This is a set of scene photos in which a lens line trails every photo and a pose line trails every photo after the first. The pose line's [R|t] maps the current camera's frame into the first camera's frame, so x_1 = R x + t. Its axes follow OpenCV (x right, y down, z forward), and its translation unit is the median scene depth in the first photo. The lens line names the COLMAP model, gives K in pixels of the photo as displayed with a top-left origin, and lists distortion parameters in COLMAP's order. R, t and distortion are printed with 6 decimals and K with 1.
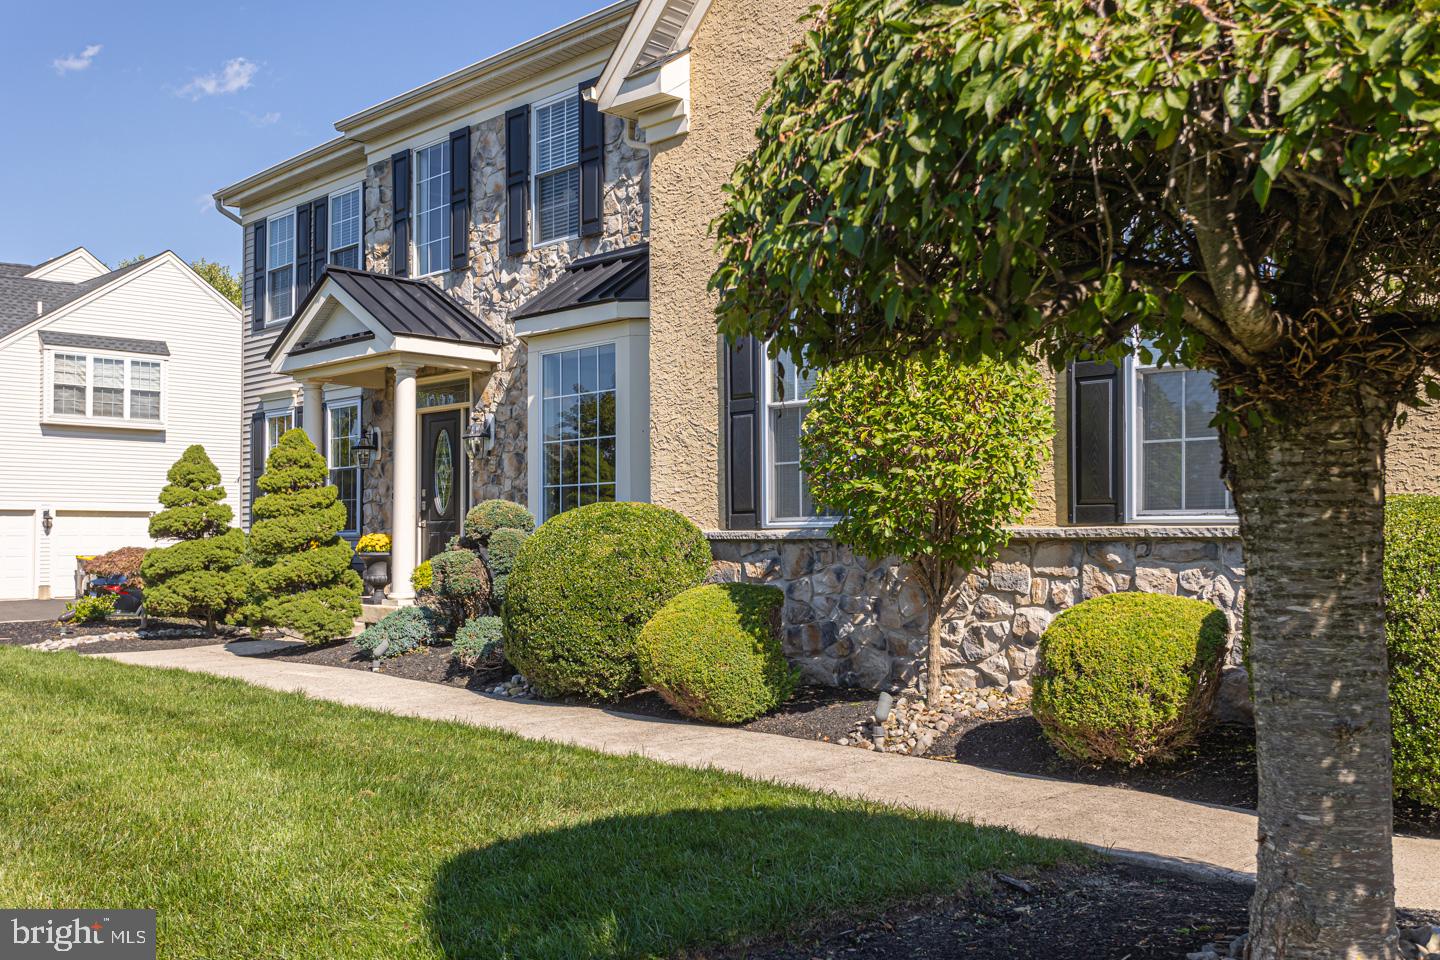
lens RADIAL K [[1445.5, 0, 721.4], [0, 1445.5, 464.9], [0, 0, 1]] dist [0.007613, 0.004475]
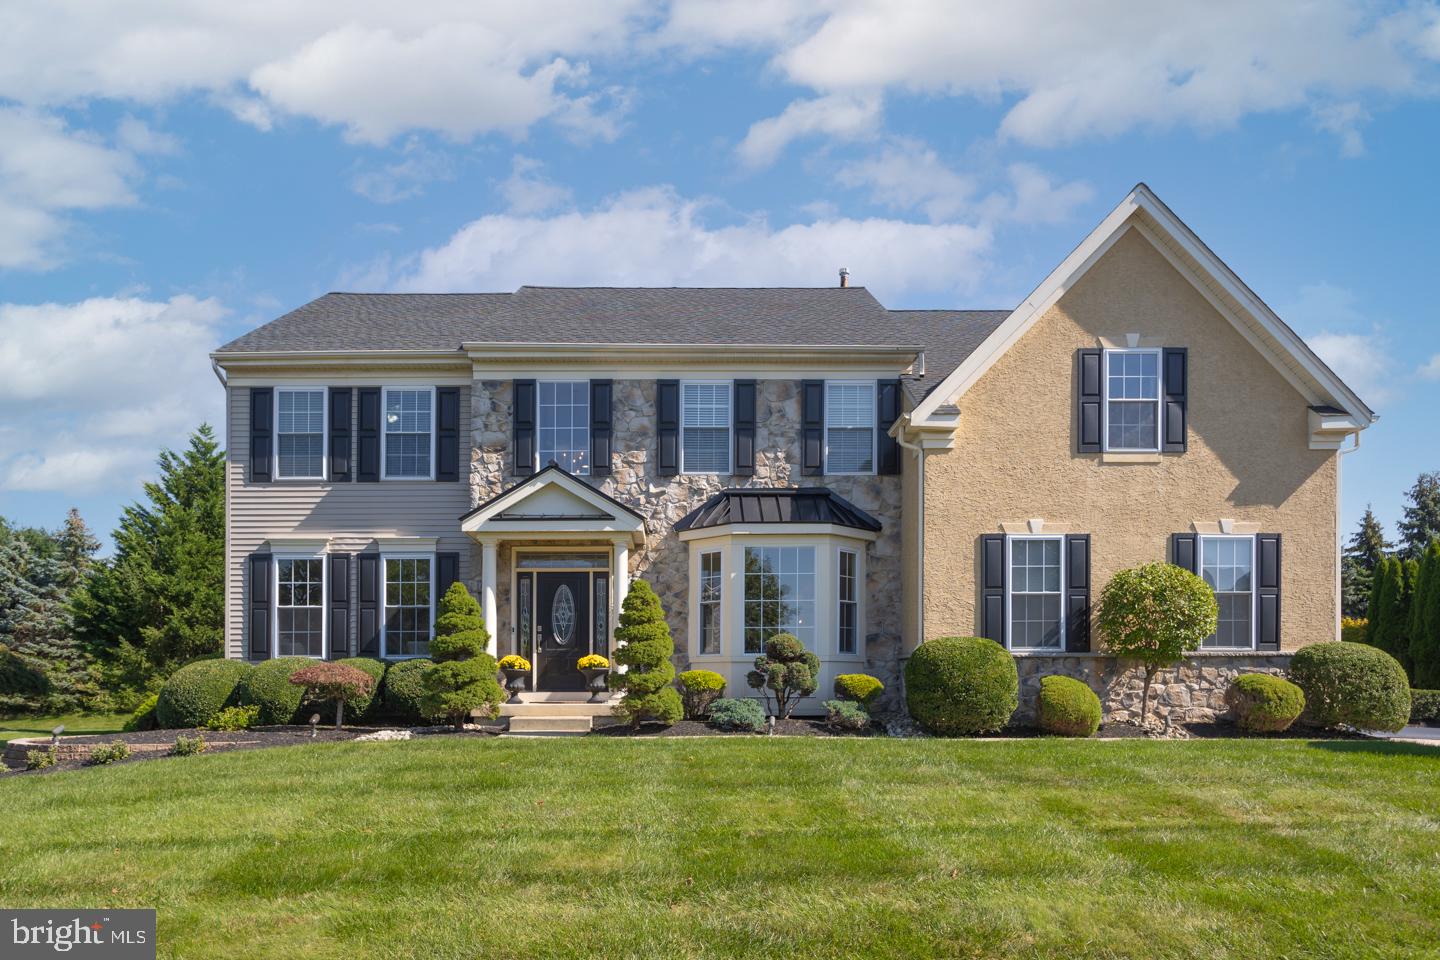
lens RADIAL K [[989.7, 0, 717.0], [0, 989.7, 667.1], [0, 0, 1]] dist [-0.004337, -0.000027]
pose [[0.654503, 0.007472, 0.756023, -0.907306], [-0.035041, 0.999176, 0.020461, 0.035156], [-0.755247, -0.039883, 0.654226, 0.262763]]
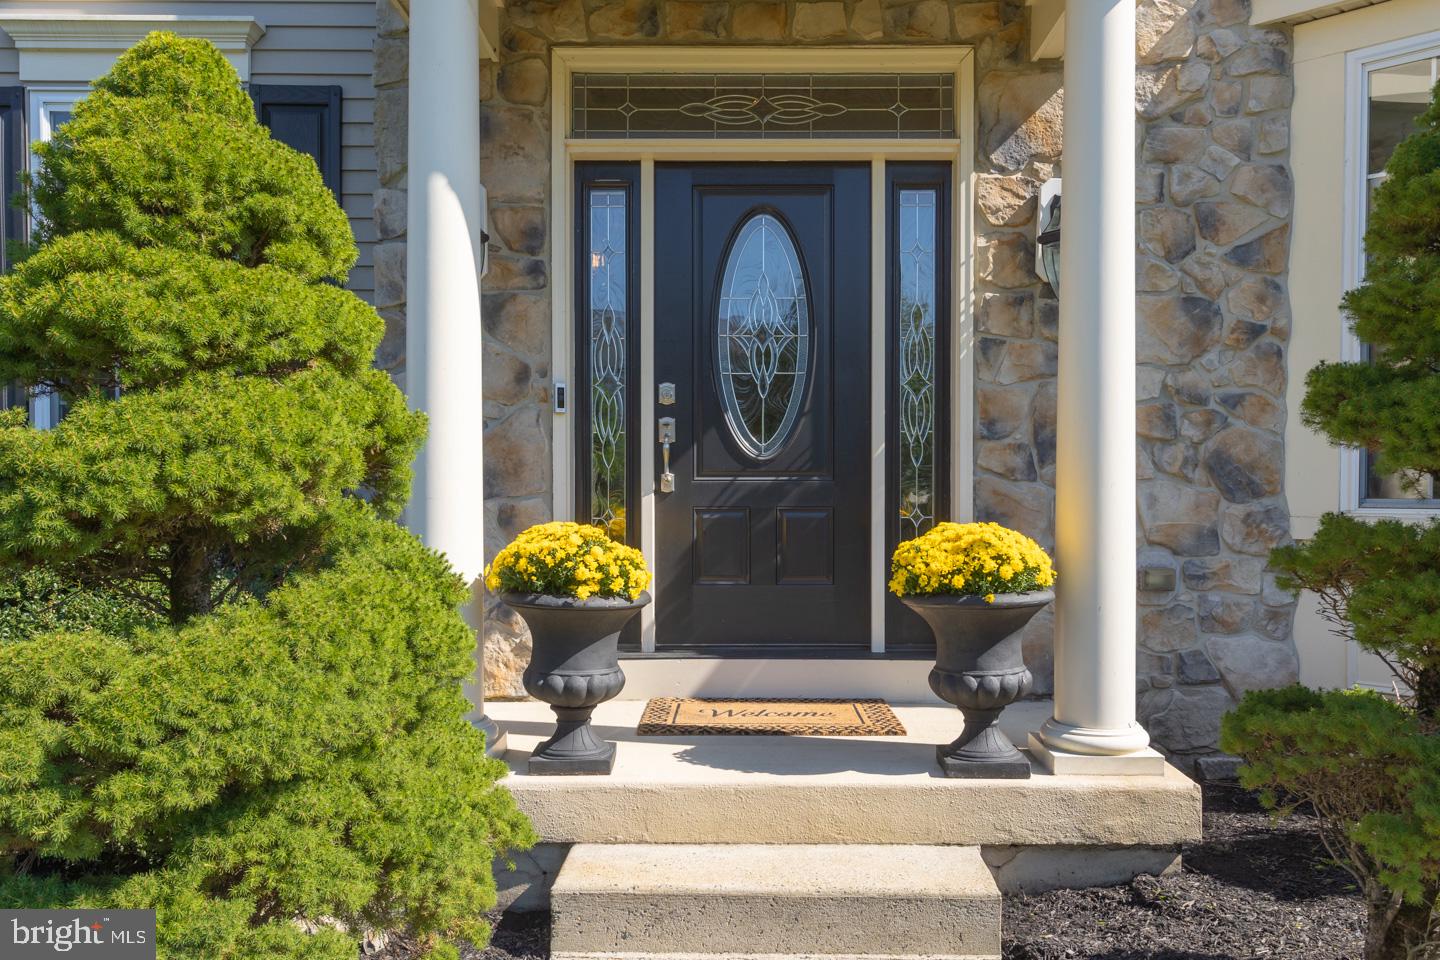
lens RADIAL K [[1207.8, 0, 720.0], [0, 1207.8, 480.0], [0, 0, 1]] dist [0.004348, 0.002428]
pose [[0.694525, 0.001576, 0.719467, -0.451262], [-0.040331, 0.998510, 0.036745, 0.032569], [-0.718338, -0.054537, 0.693554, 0.866206]]
